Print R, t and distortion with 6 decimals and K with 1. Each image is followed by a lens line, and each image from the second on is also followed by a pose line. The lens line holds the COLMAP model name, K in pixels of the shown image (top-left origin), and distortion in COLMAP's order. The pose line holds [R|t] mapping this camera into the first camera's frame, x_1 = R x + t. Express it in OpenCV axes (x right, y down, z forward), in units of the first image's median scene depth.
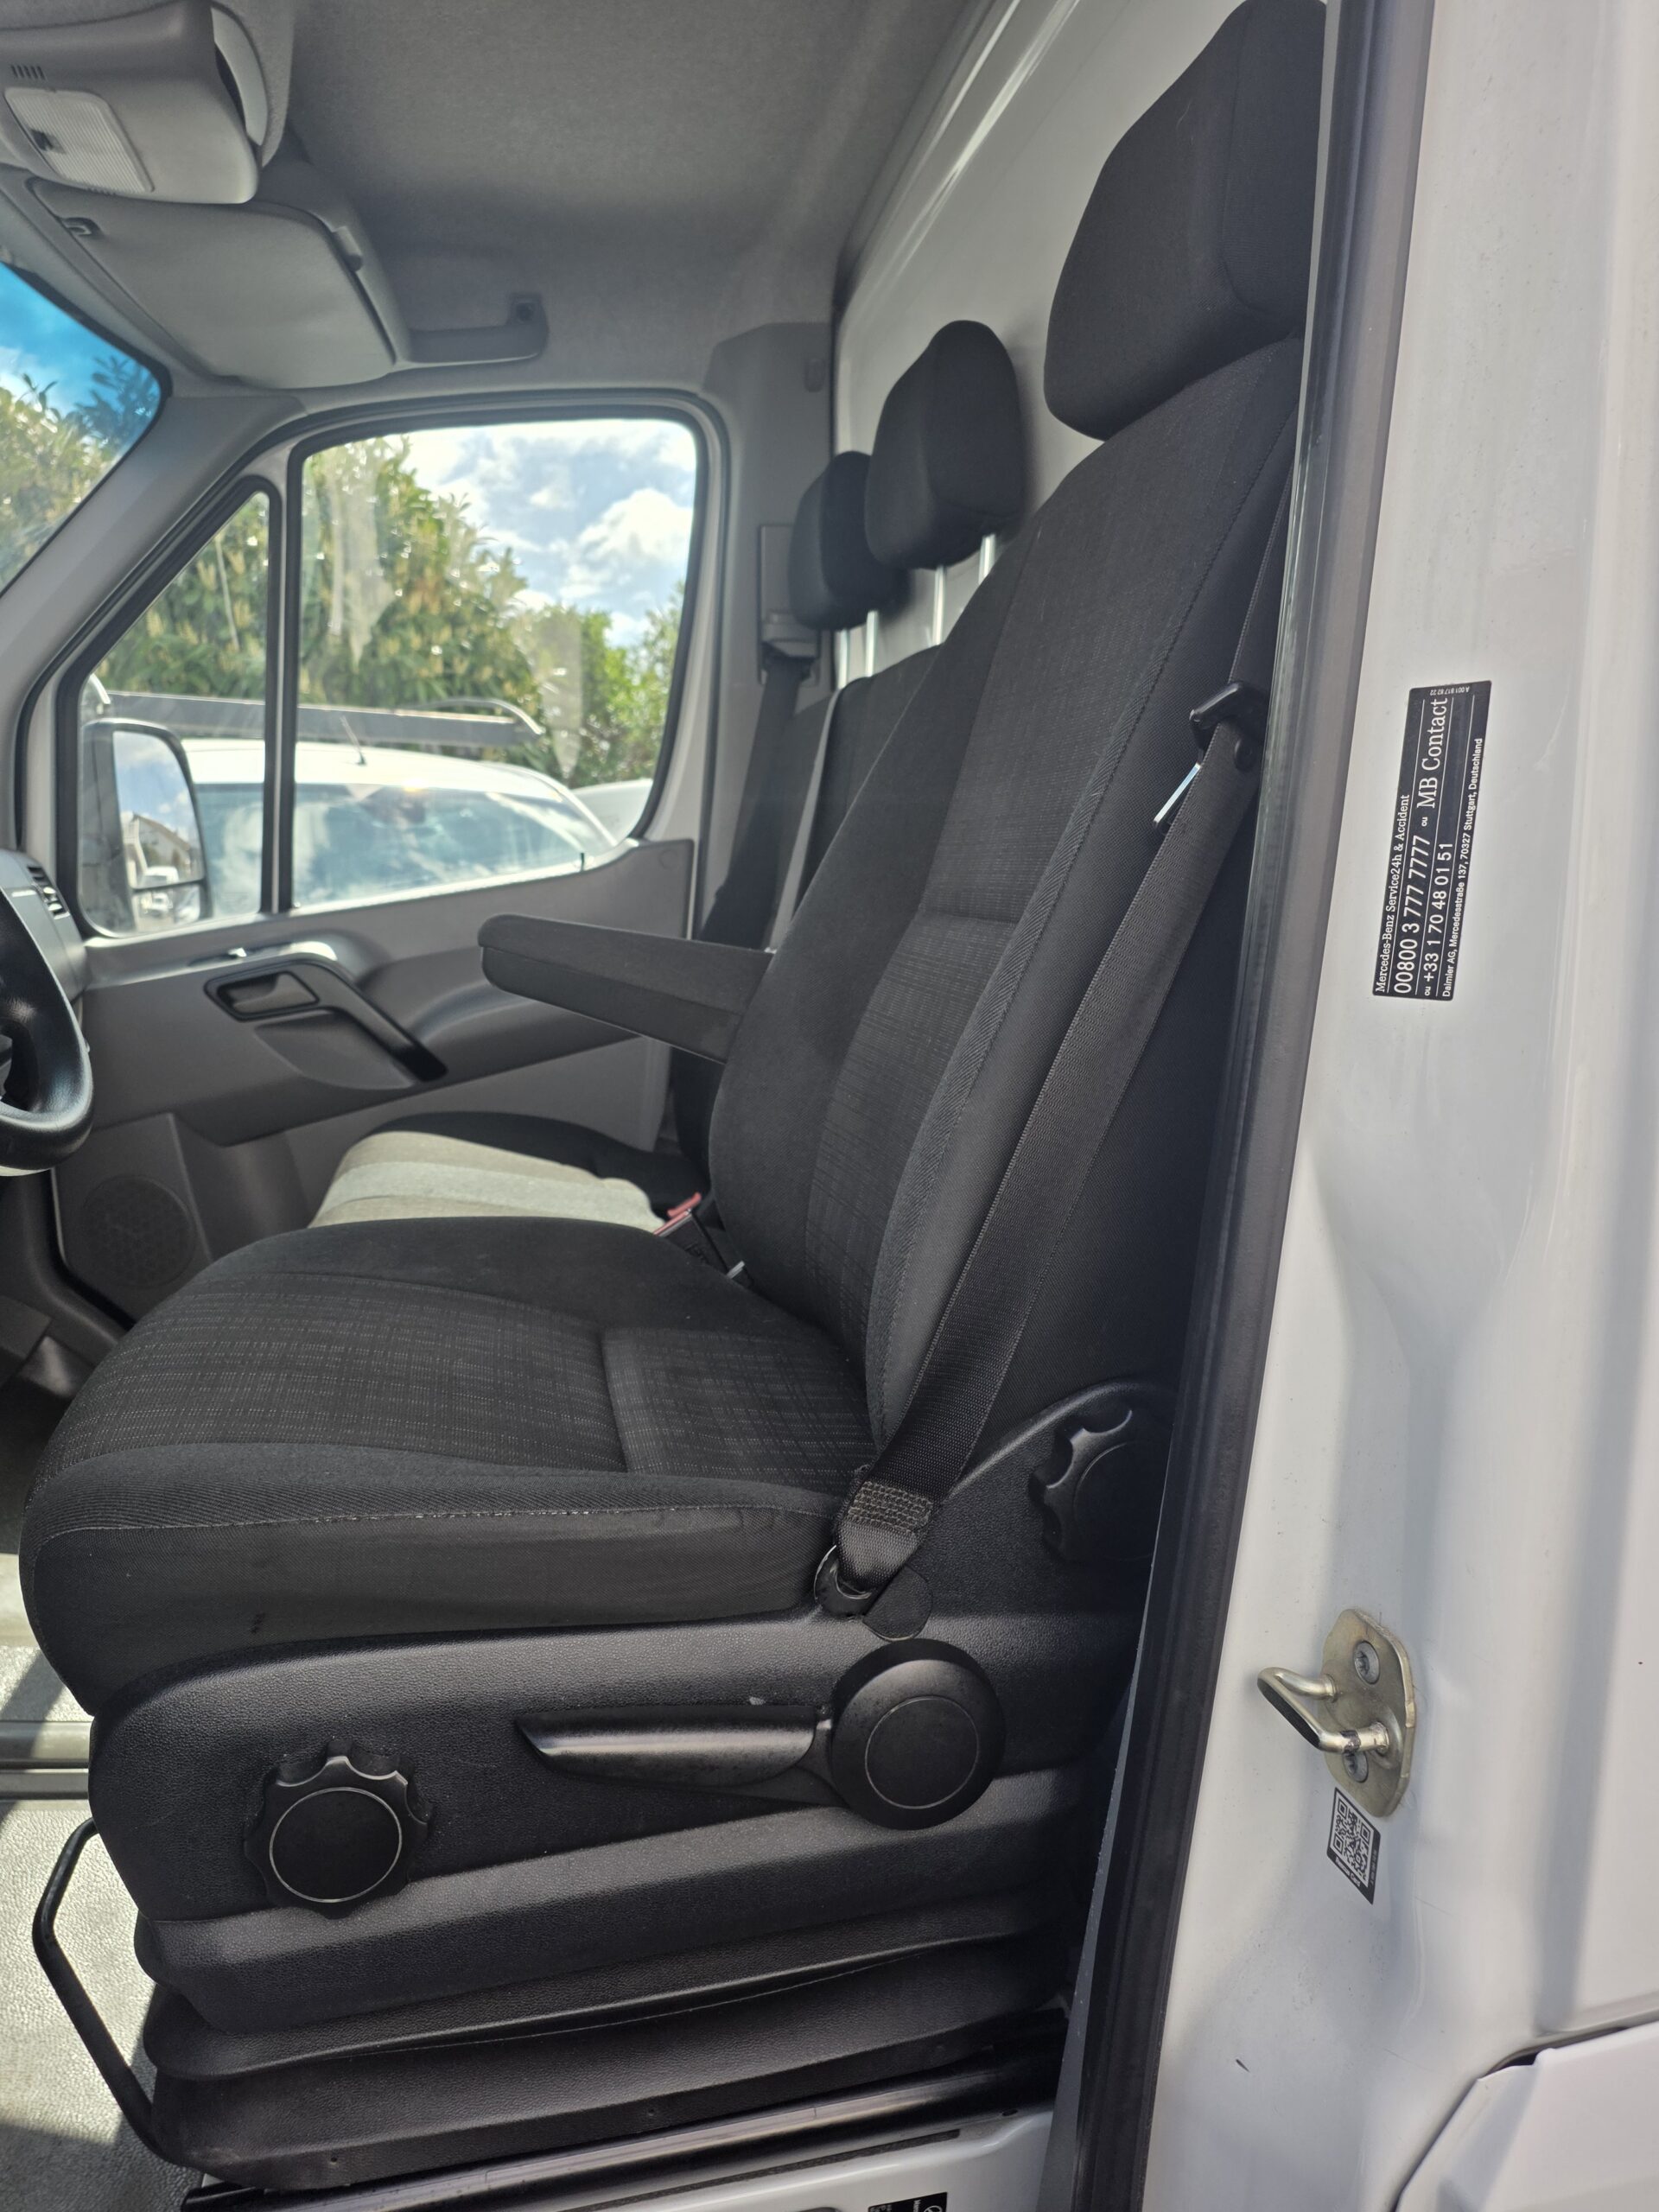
lens RADIAL K [[1472.9, 0, 840.5], [0, 1472.9, 1122.9], [0, 0, 1]] dist [0.046023, -0.031211]
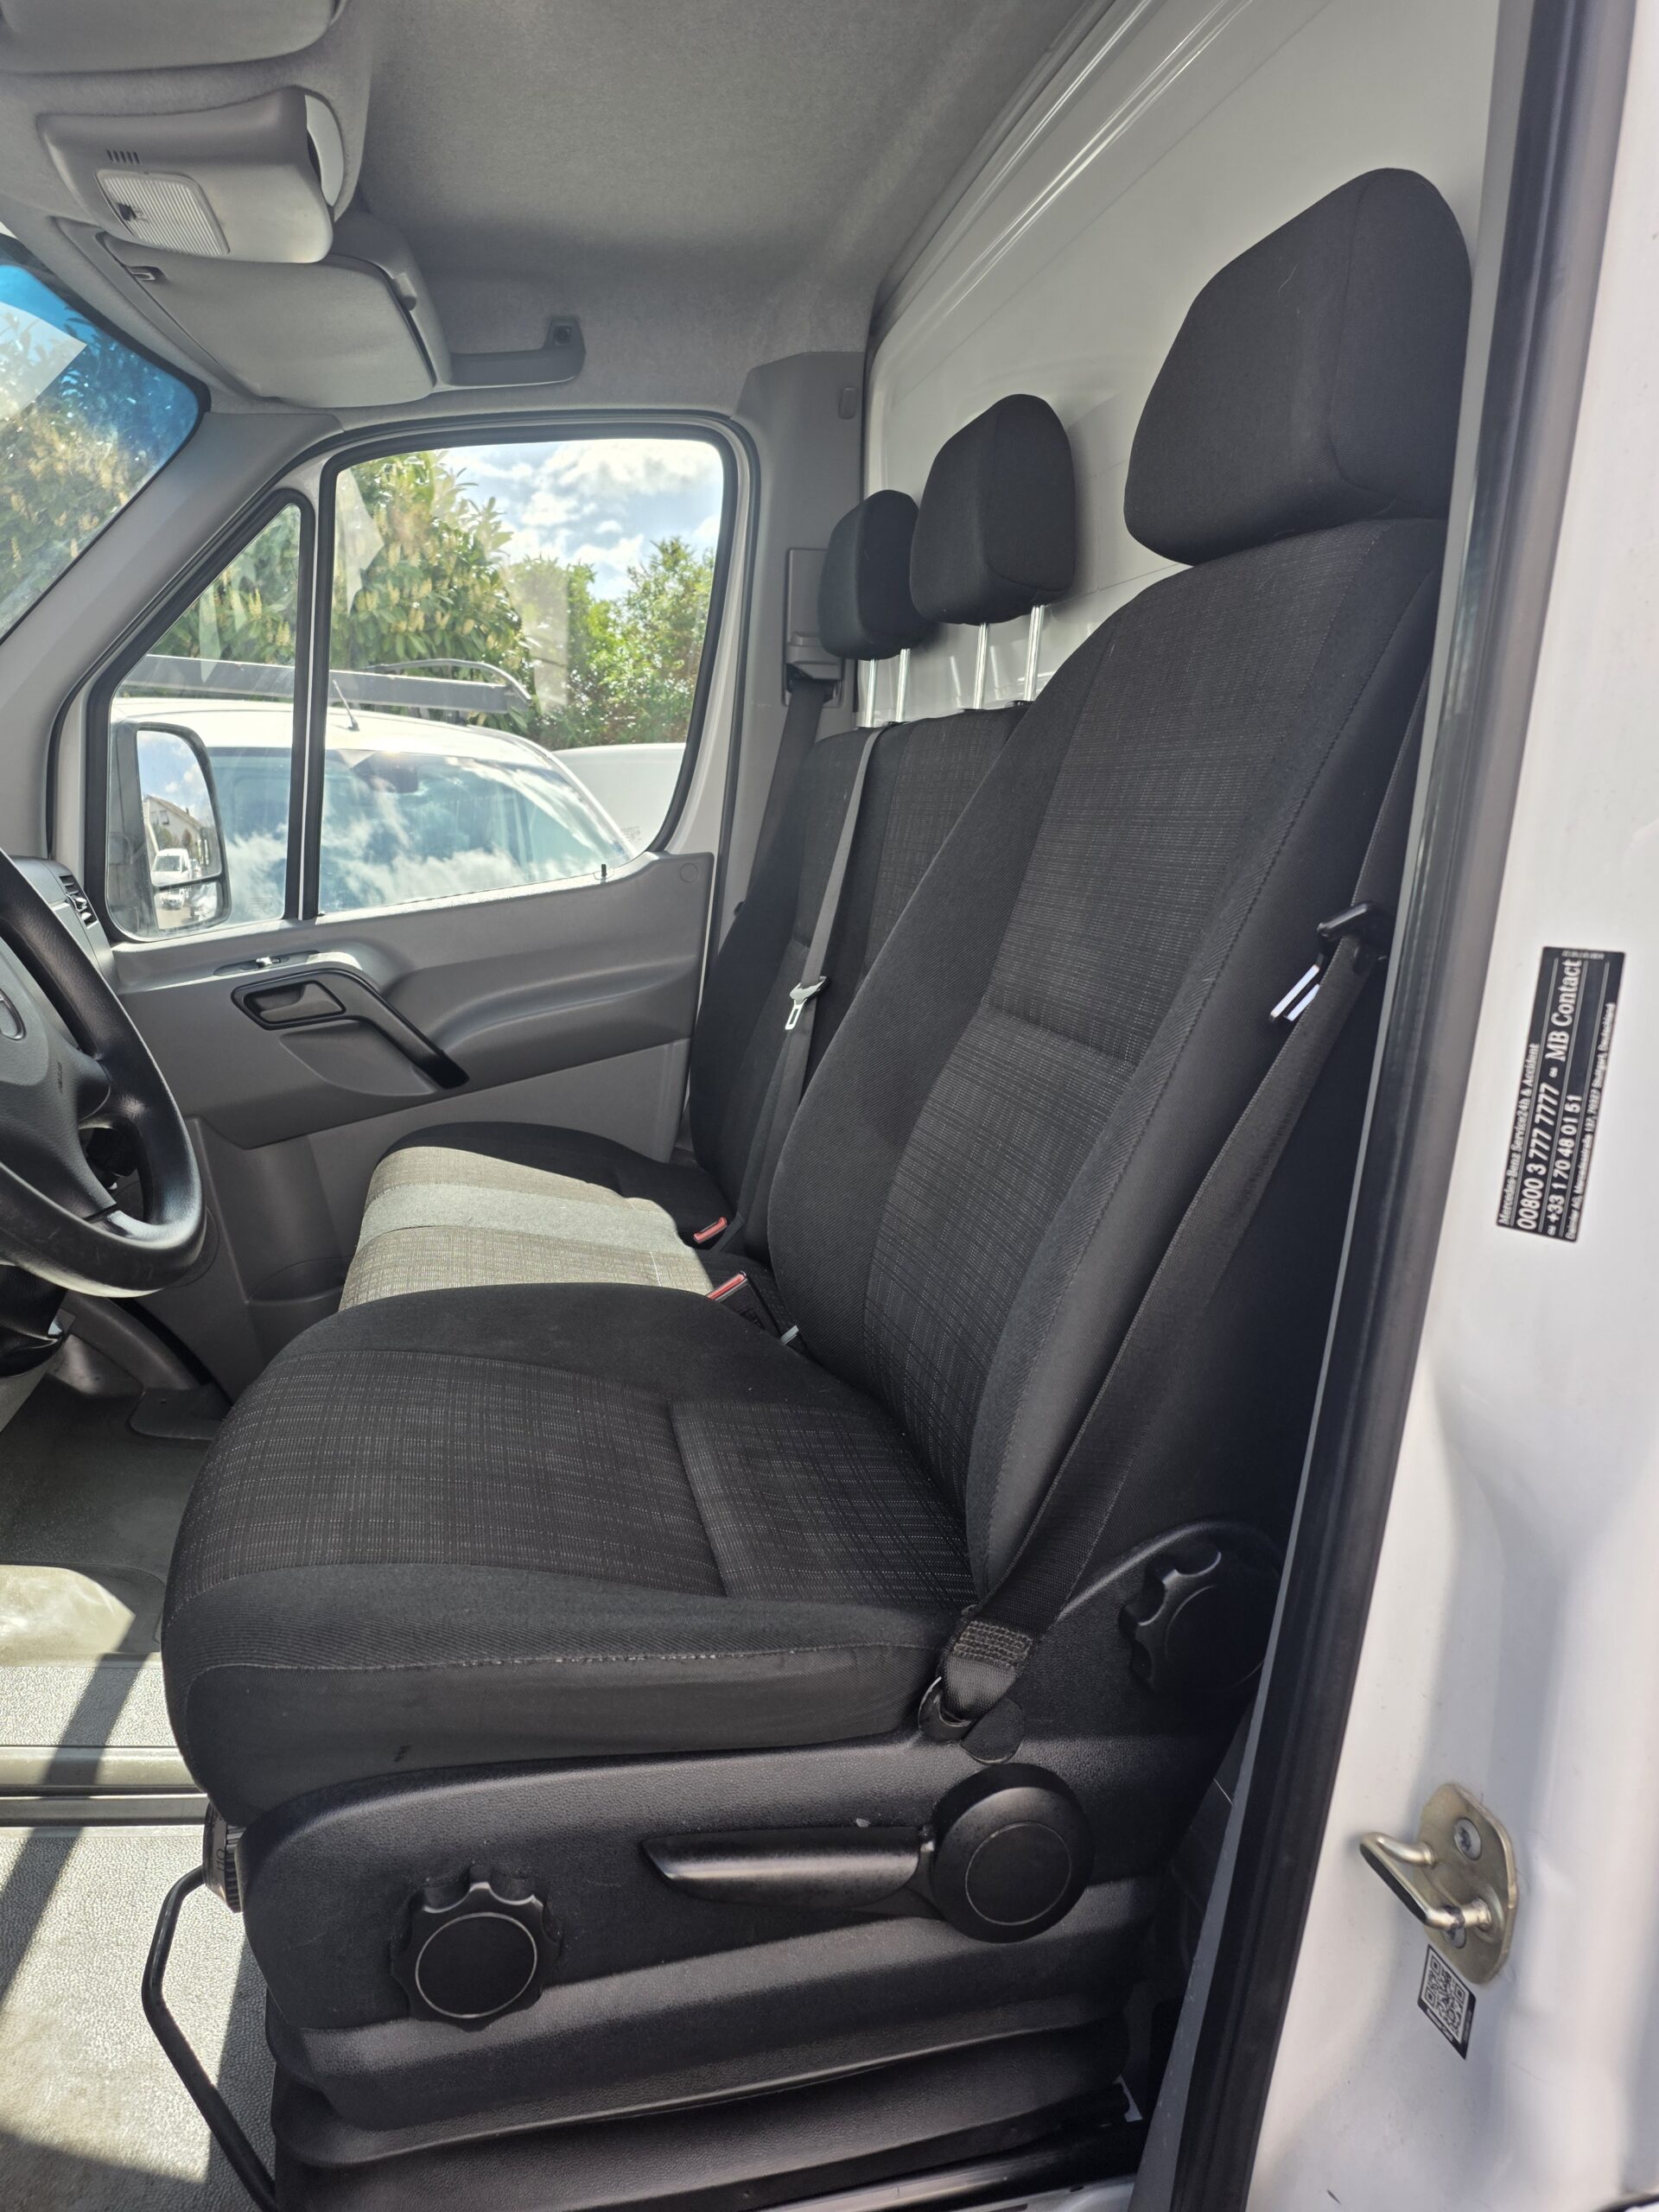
lens RADIAL K [[1465.2, 0, 816.5], [0, 1465.2, 1098.8], [0, 0, 1]] dist [0.059205, -0.044218]
pose [[0.999714, 0.020112, 0.012921, -0.089405], [-0.020436, 0.999466, 0.025488, -0.120273], [-0.012402, -0.025745, 0.999592, -0.034687]]
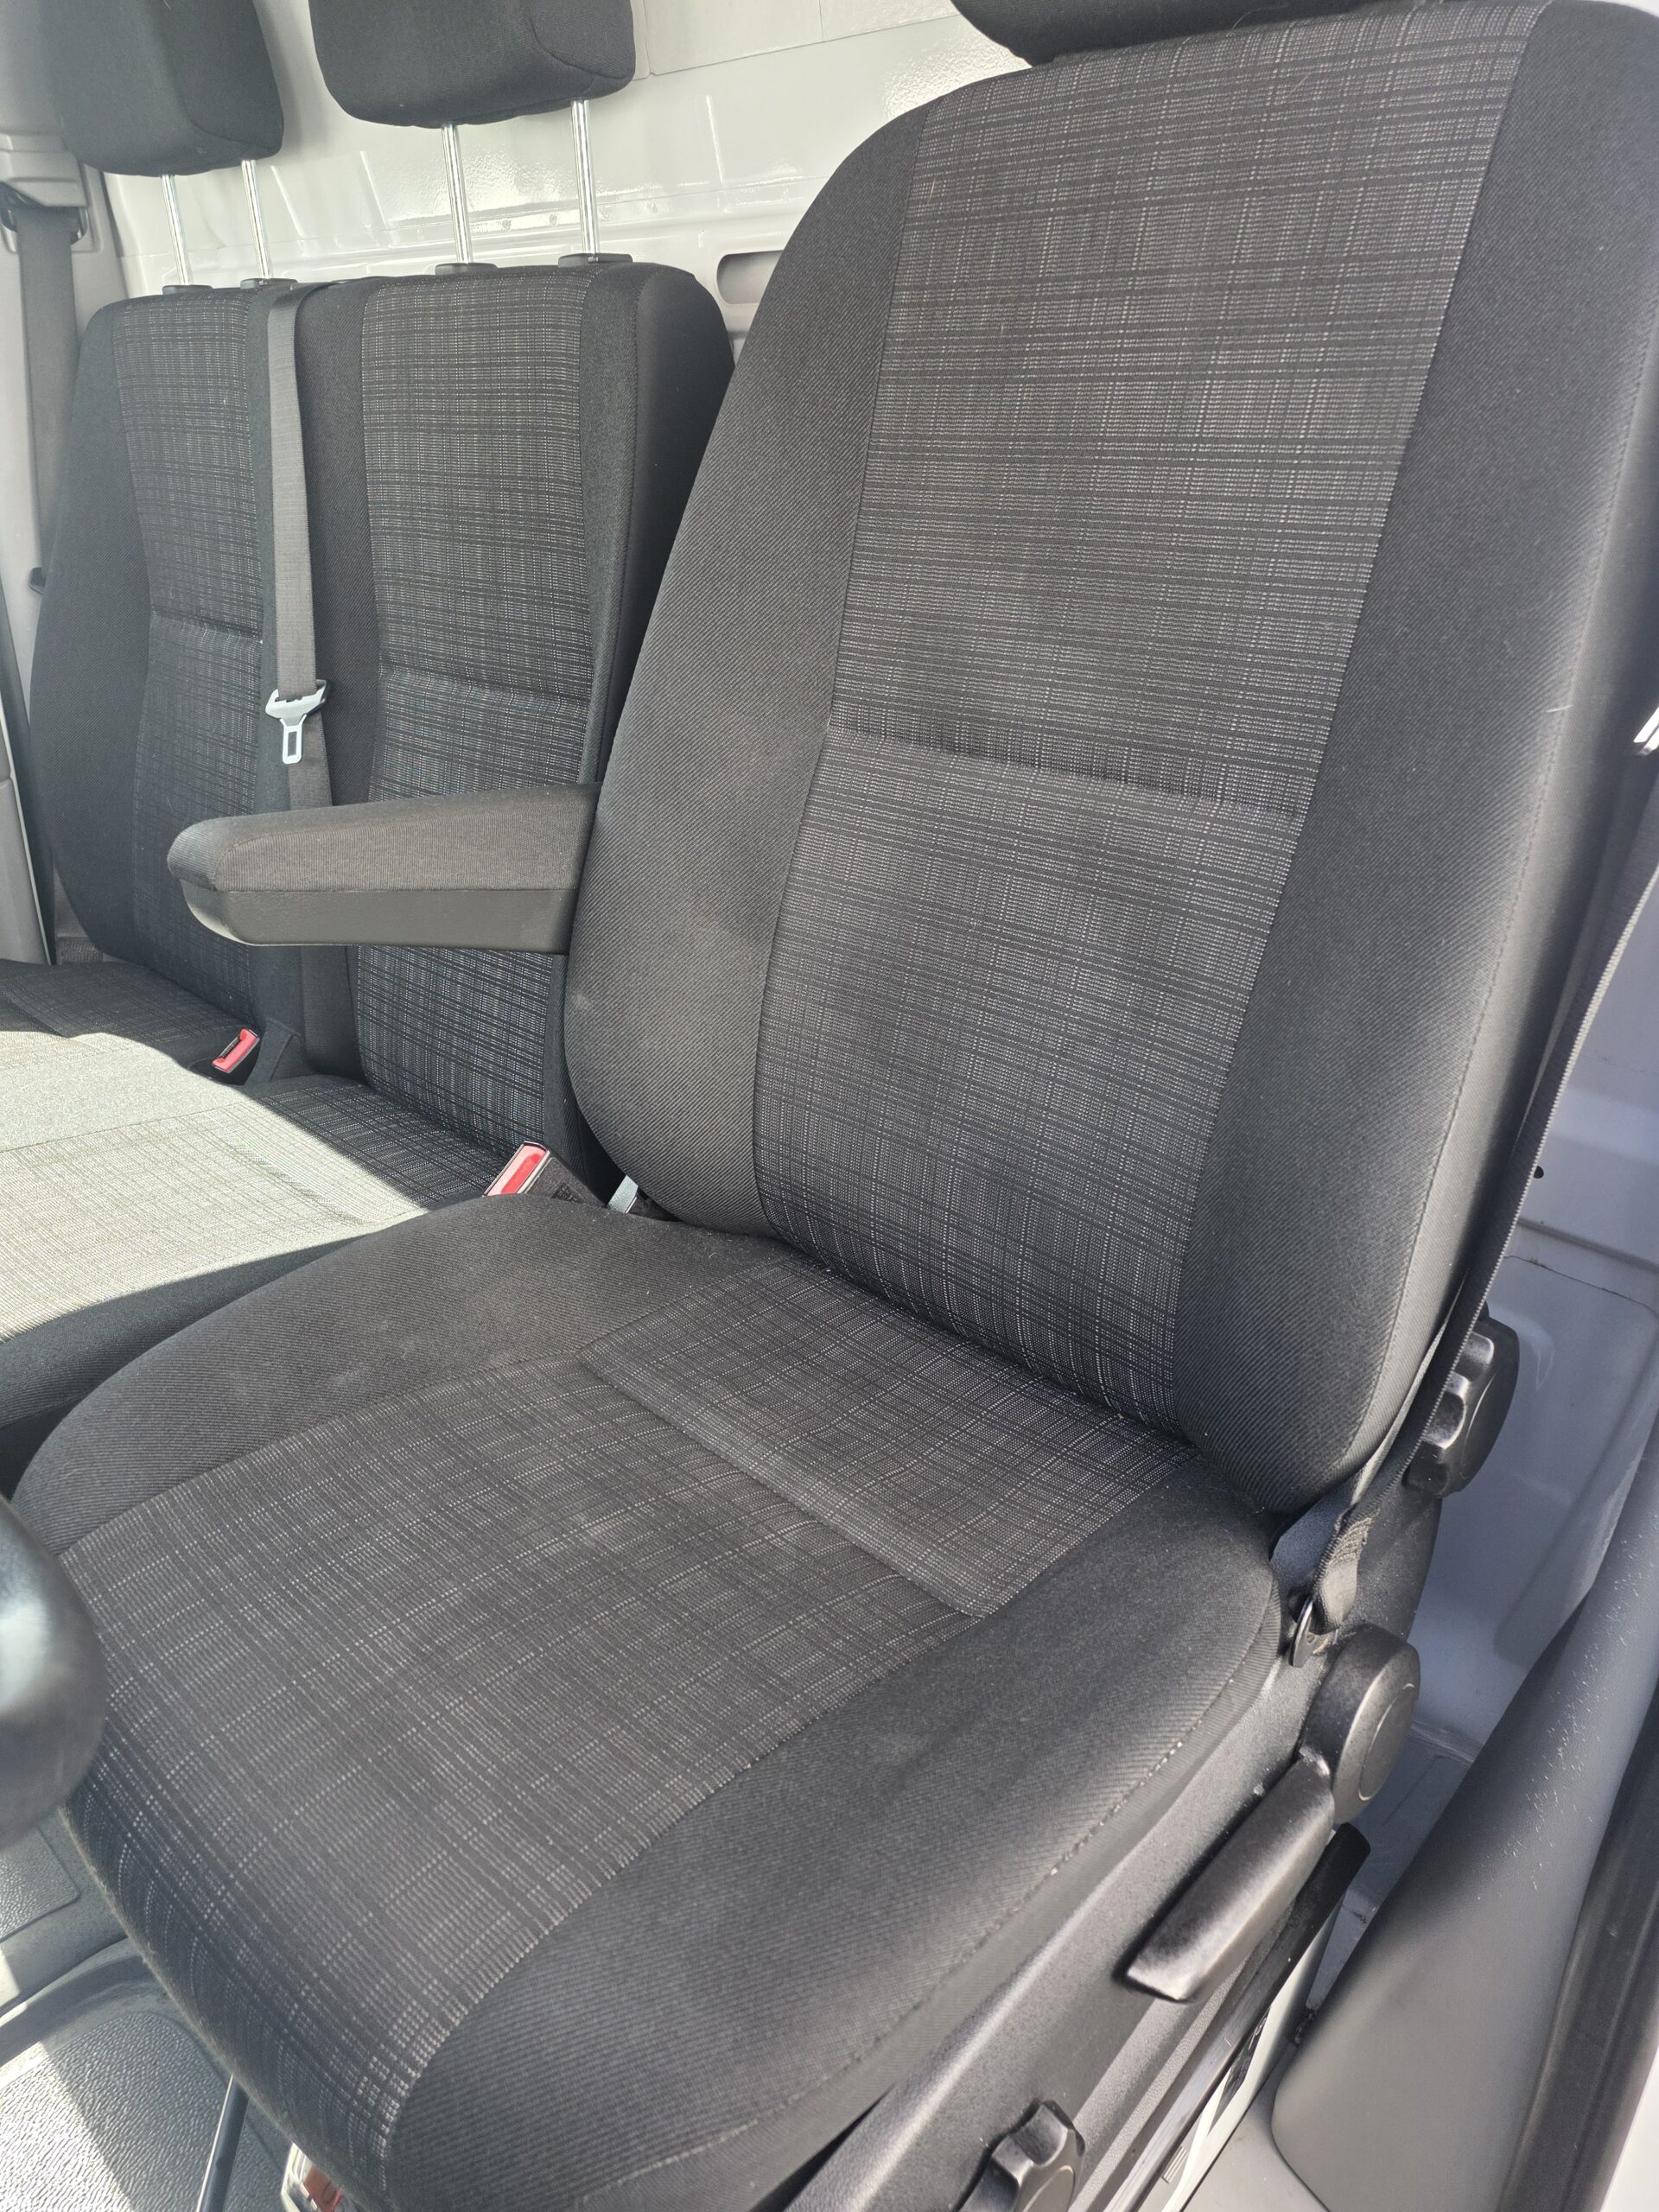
lens RADIAL K [[1472.9, 0, 840.5], [0, 1472.9, 1122.9], [0, 0, 1]] dist [0.046023, -0.031211]
pose [[0.825112, -0.316823, 0.467775, -0.421481], [0.153479, 0.922527, 0.354103, -0.261123], [-0.543723, -0.220380, 0.809814, 0.358527]]
